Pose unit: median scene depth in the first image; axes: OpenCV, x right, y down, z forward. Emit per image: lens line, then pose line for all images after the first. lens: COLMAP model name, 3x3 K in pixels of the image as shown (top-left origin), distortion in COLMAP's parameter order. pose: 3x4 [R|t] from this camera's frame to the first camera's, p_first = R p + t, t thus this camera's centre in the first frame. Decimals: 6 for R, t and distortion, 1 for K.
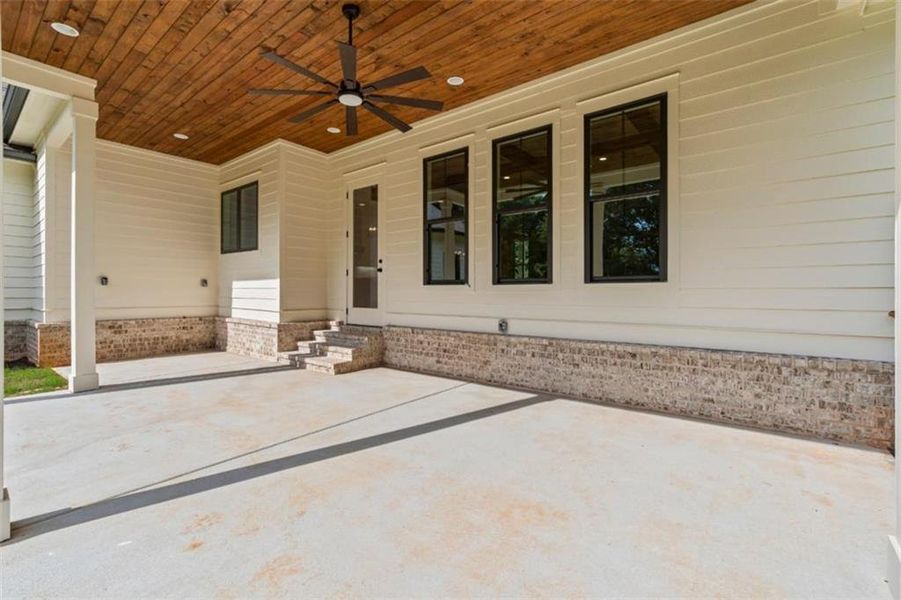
lens RADIAL K [[407.5, 0, 448.9], [0, 407.5, 292.0], [0, 0, 1]] dist [-0.001755, 0.000352]
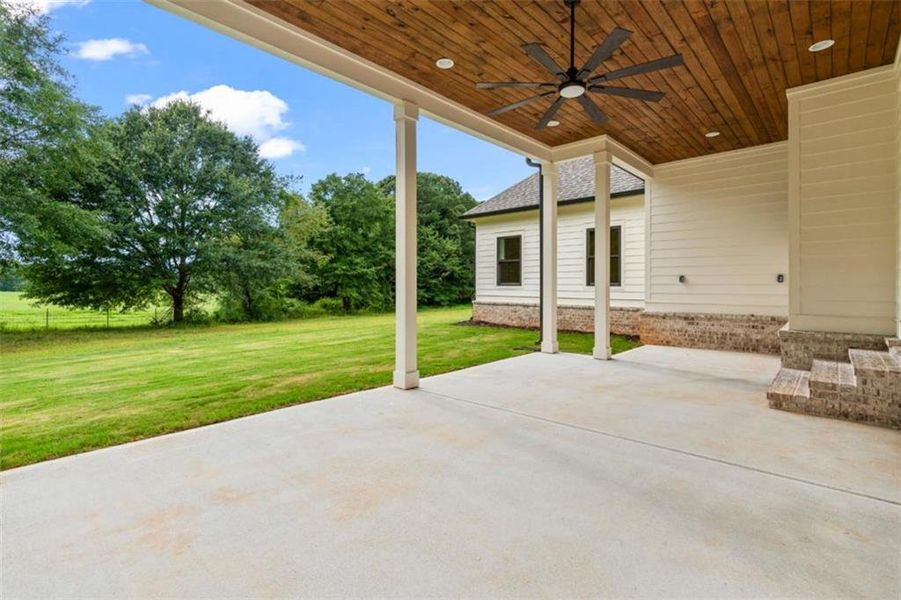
lens RADIAL K [[407.5, 0, 448.9], [0, 407.5, 292.0], [0, 0, 1]] dist [-0.001755, 0.000352]
pose [[-0.080539, 0.013928, -0.996654, 0.395492], [0.000137, 0.999903, 0.013962, -0.006829], [0.996751, 0.000988, -0.080533, 0.420329]]
